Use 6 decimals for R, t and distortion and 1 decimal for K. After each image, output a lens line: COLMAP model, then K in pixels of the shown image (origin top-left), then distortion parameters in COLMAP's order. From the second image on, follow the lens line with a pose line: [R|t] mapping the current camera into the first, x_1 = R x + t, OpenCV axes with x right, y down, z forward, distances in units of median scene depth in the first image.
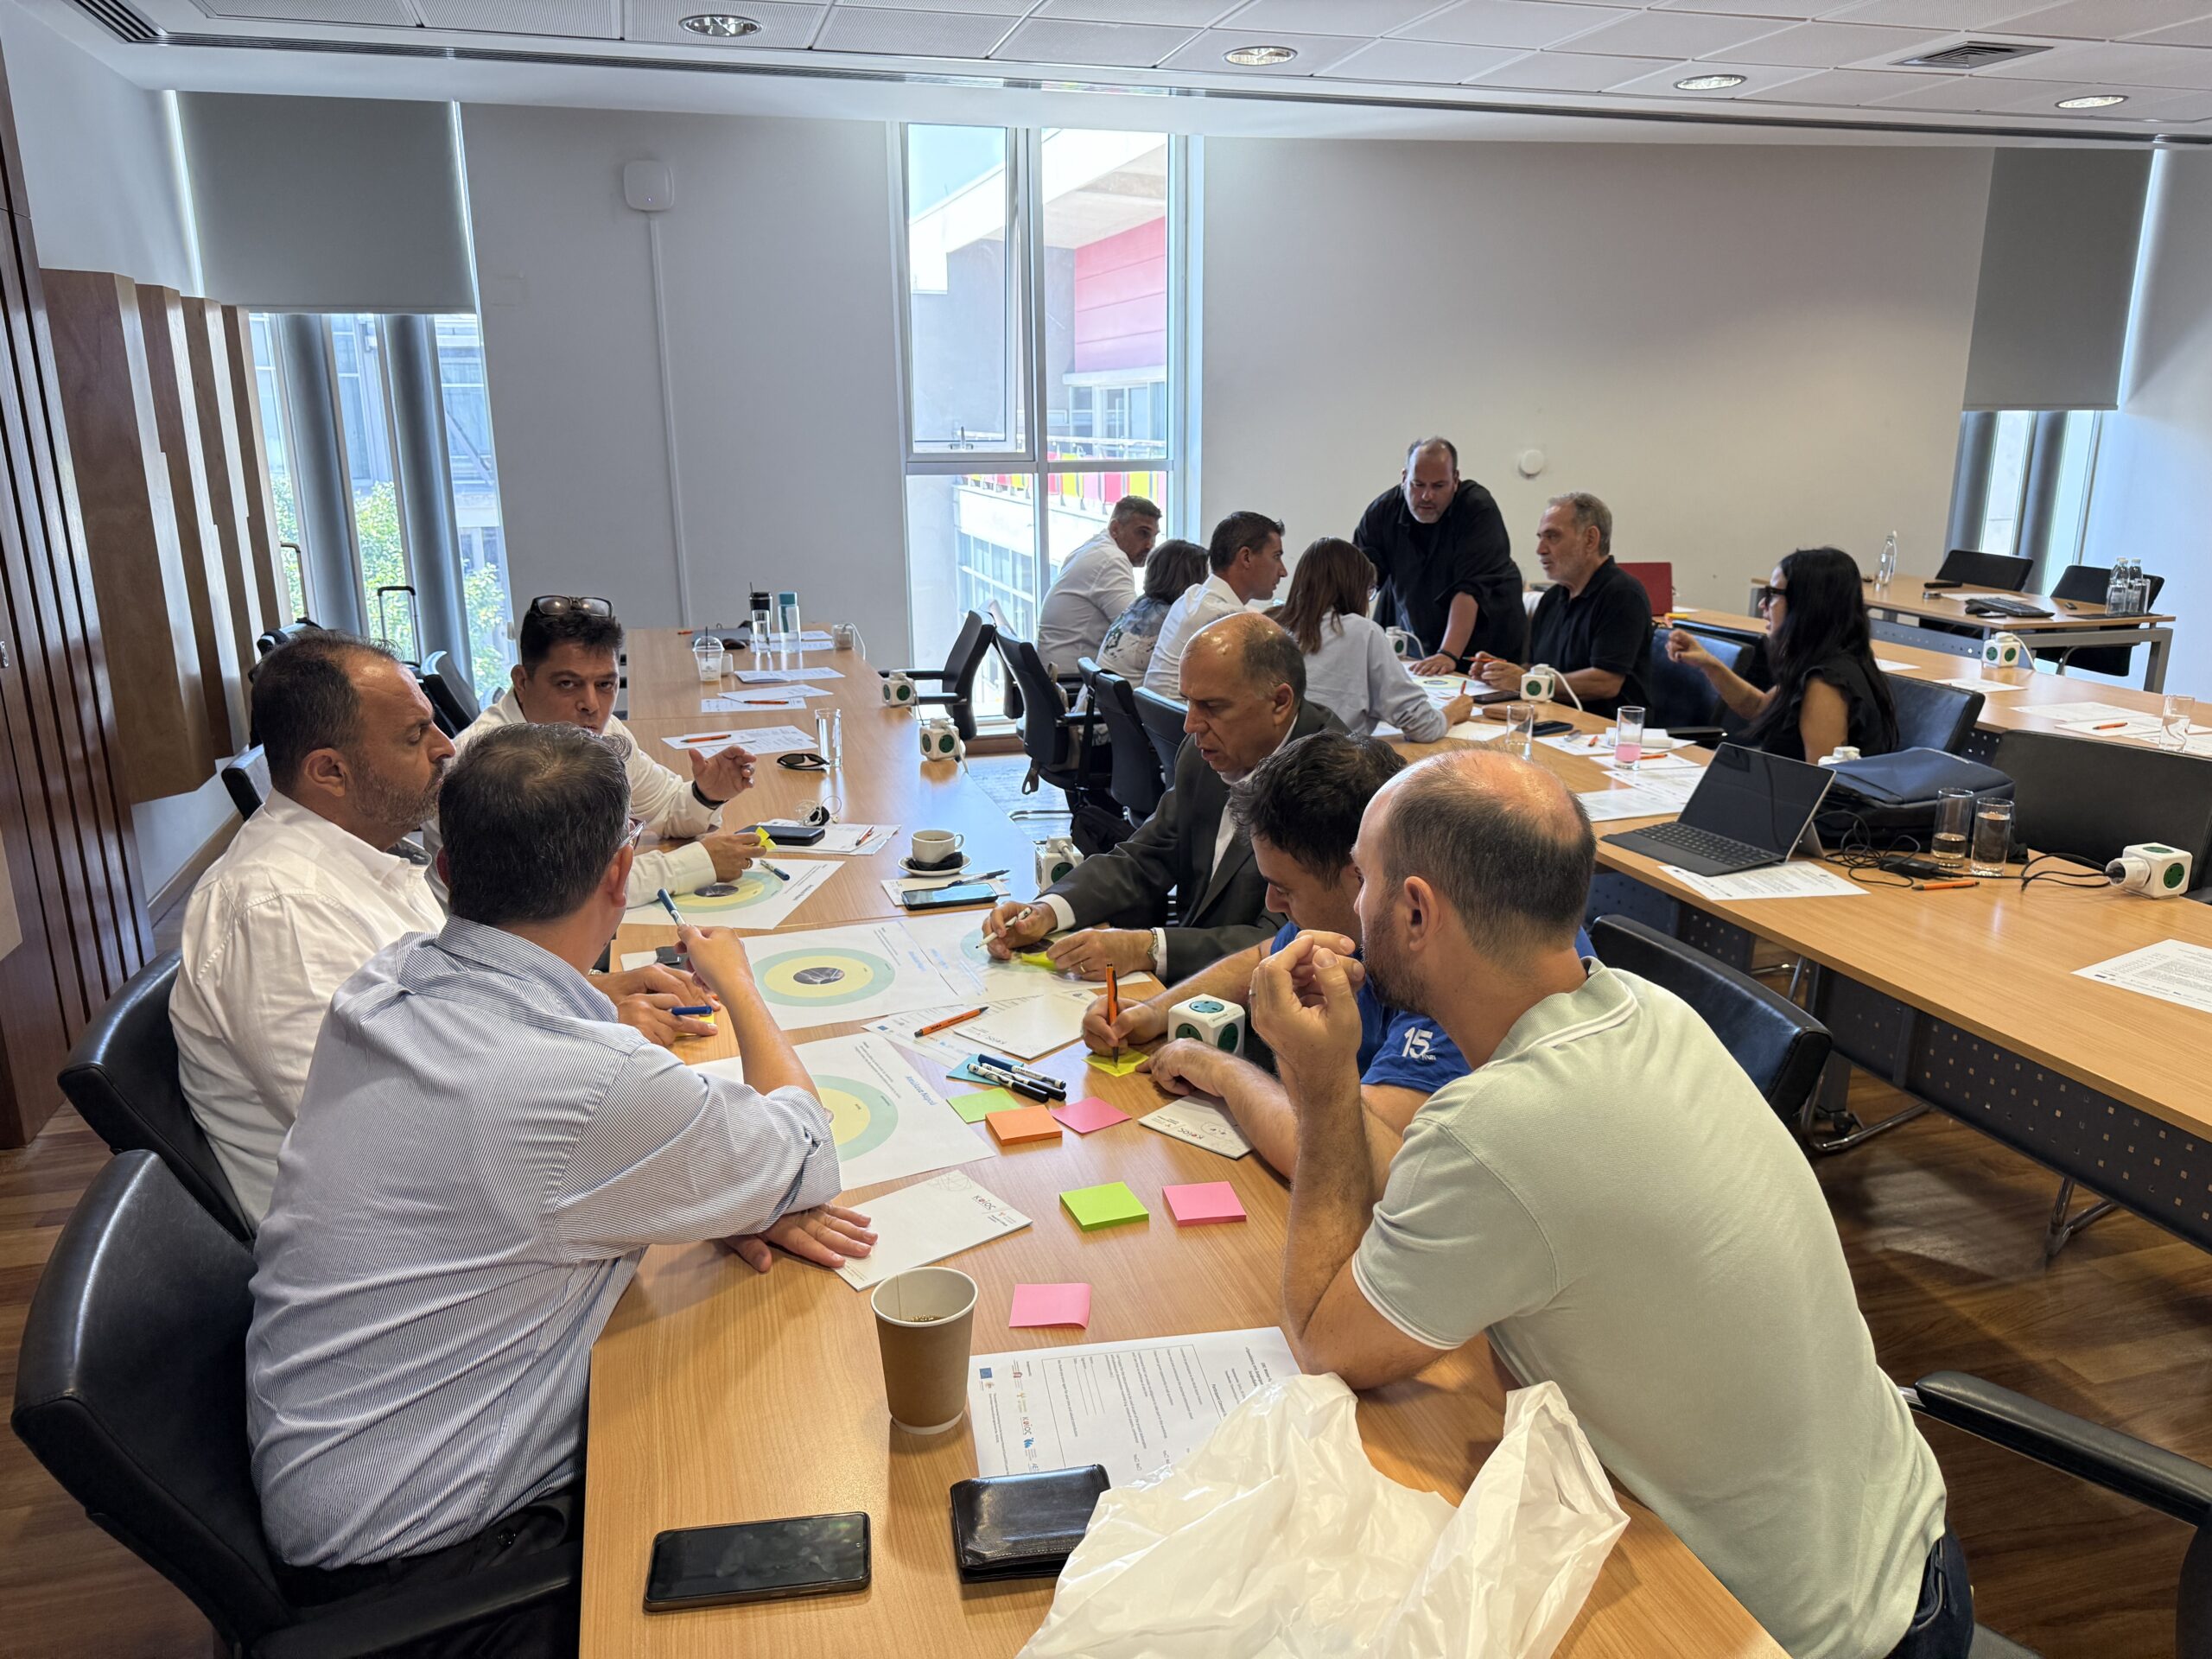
lens RADIAL K [[1560.5, 0, 1106.0], [0, 1560.5, 829.5], [0, 0, 1]] dist [0.050938, -0.097414]
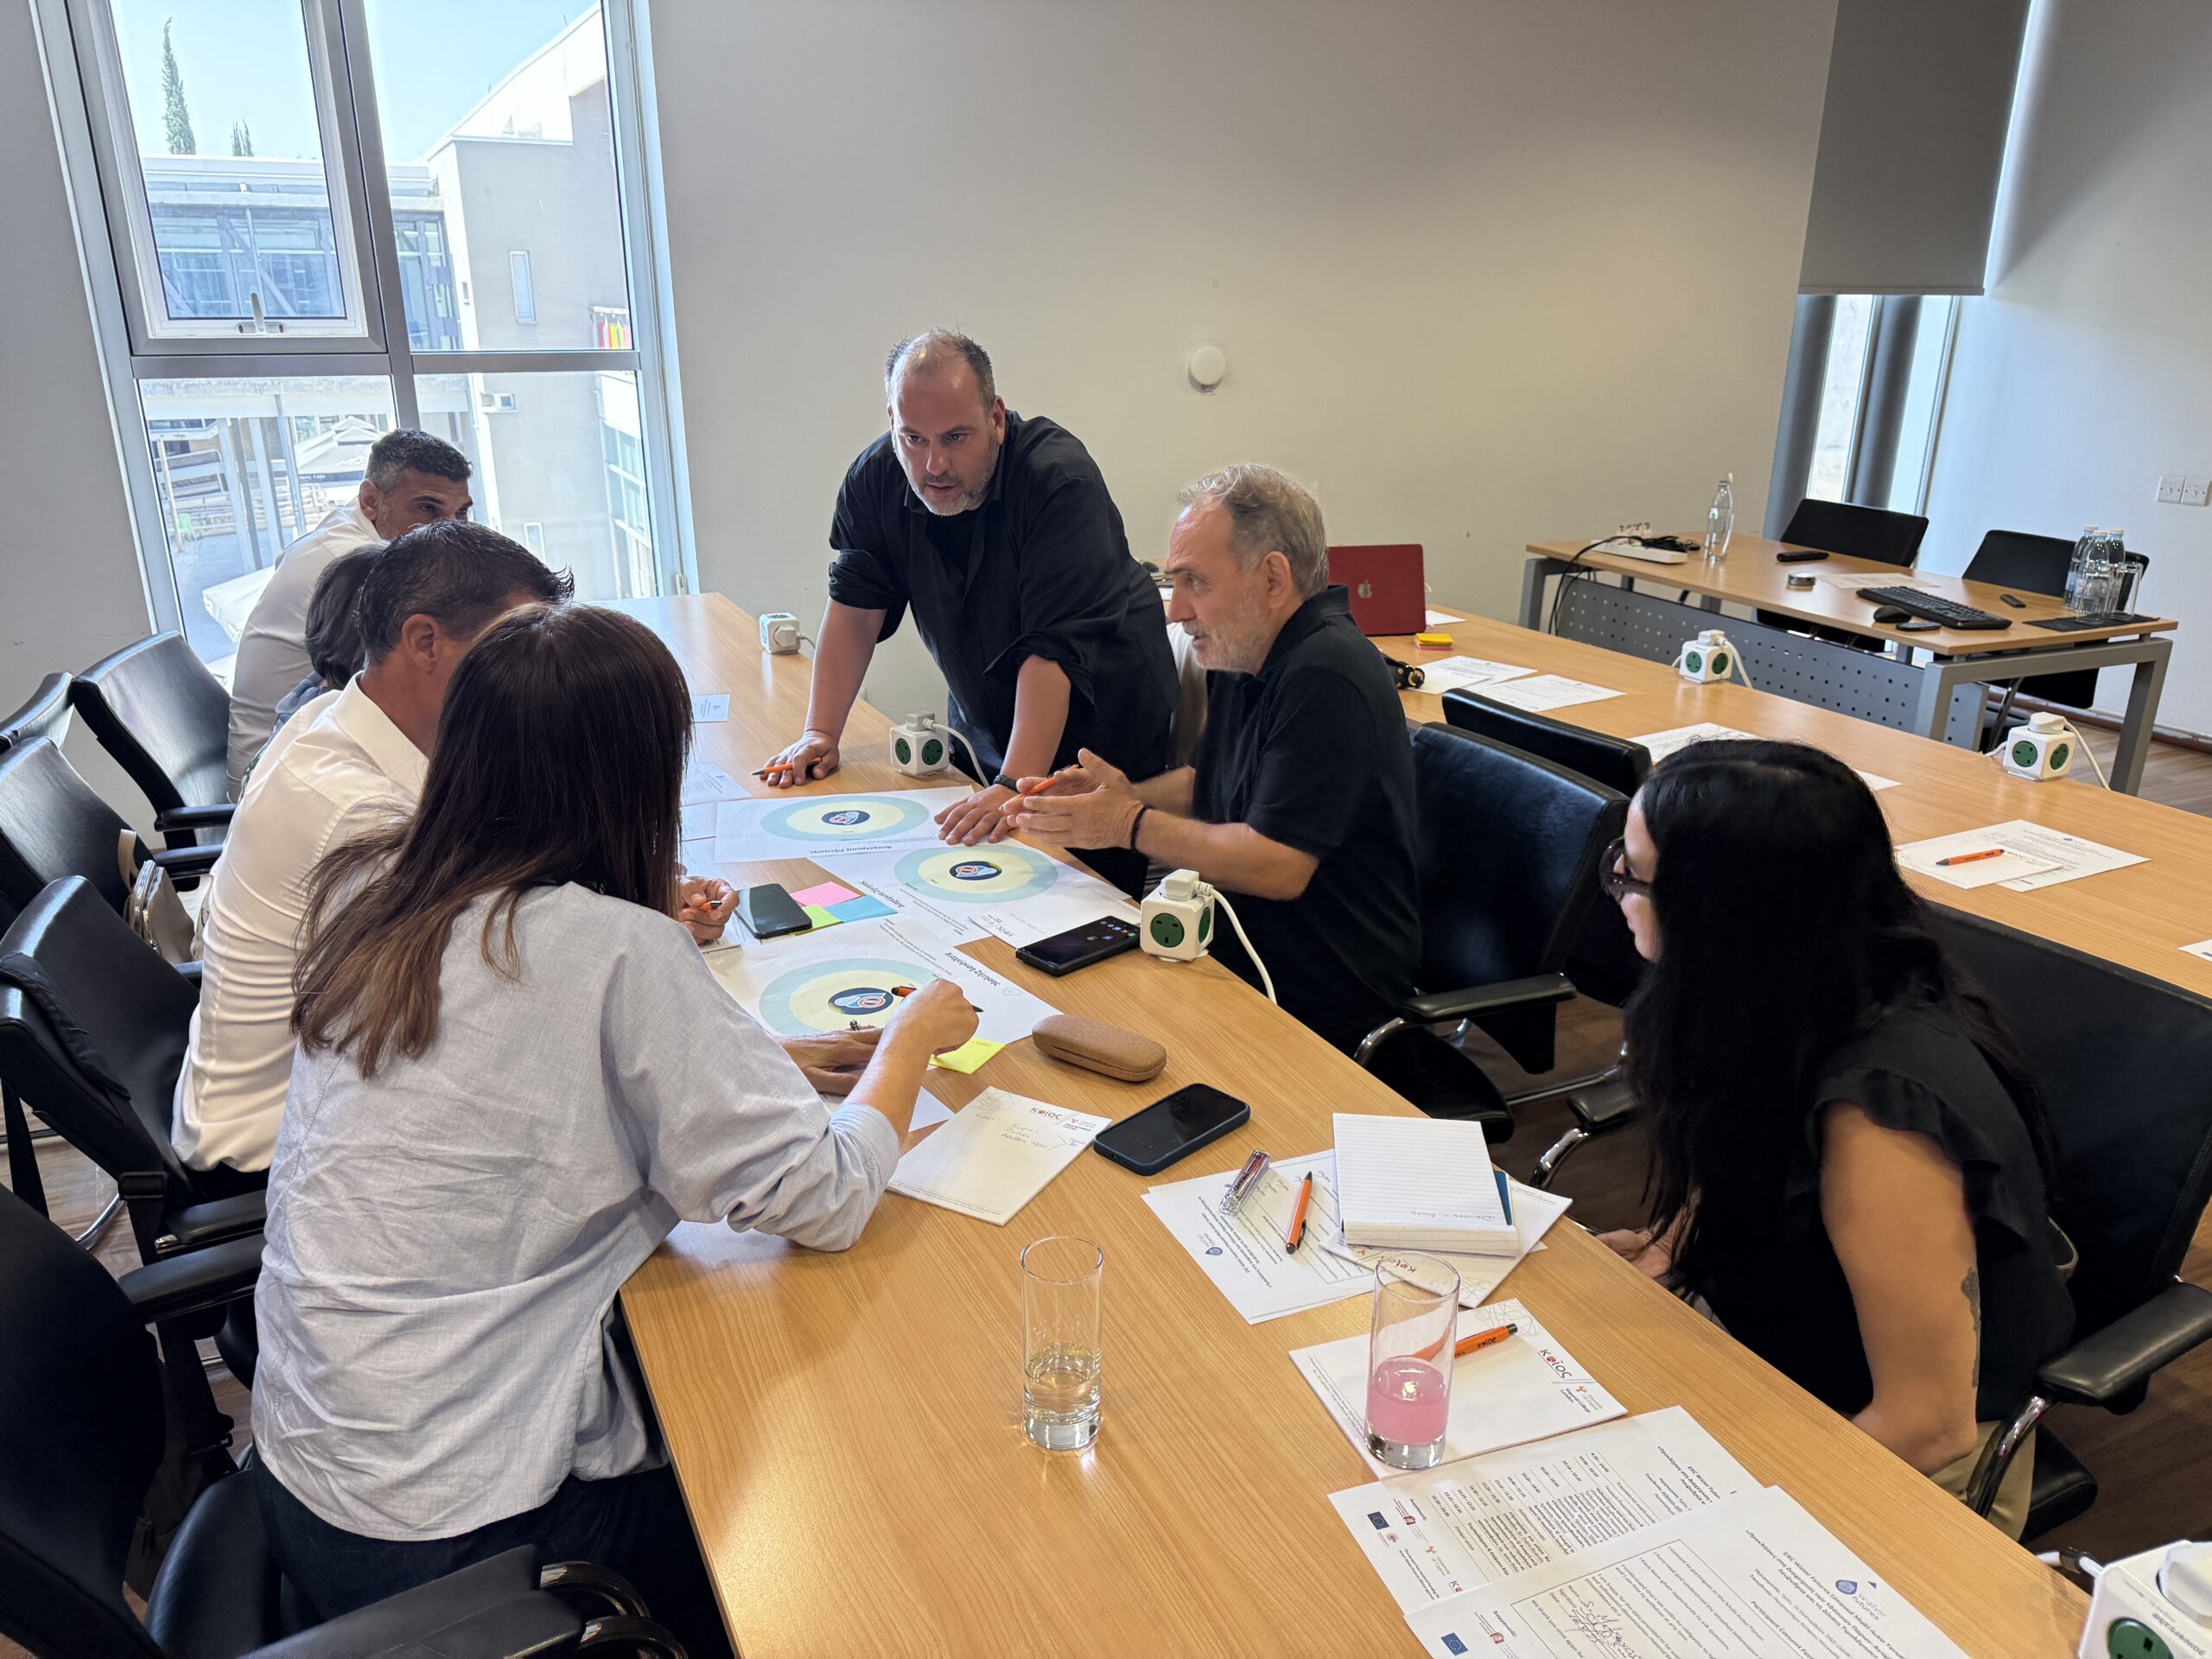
lens RADIAL K [[1560.5, 0, 1106.0], [0, 1560.5, 829.5], [0, 0, 1]] dist [0.050938, -0.097414]
pose [[0.984847, -0.042013, 0.168260, 0.136774], [0.030314, 0.996979, 0.071510, -0.108428], [-0.170756, -0.065325, 0.983145, 0.430826]]
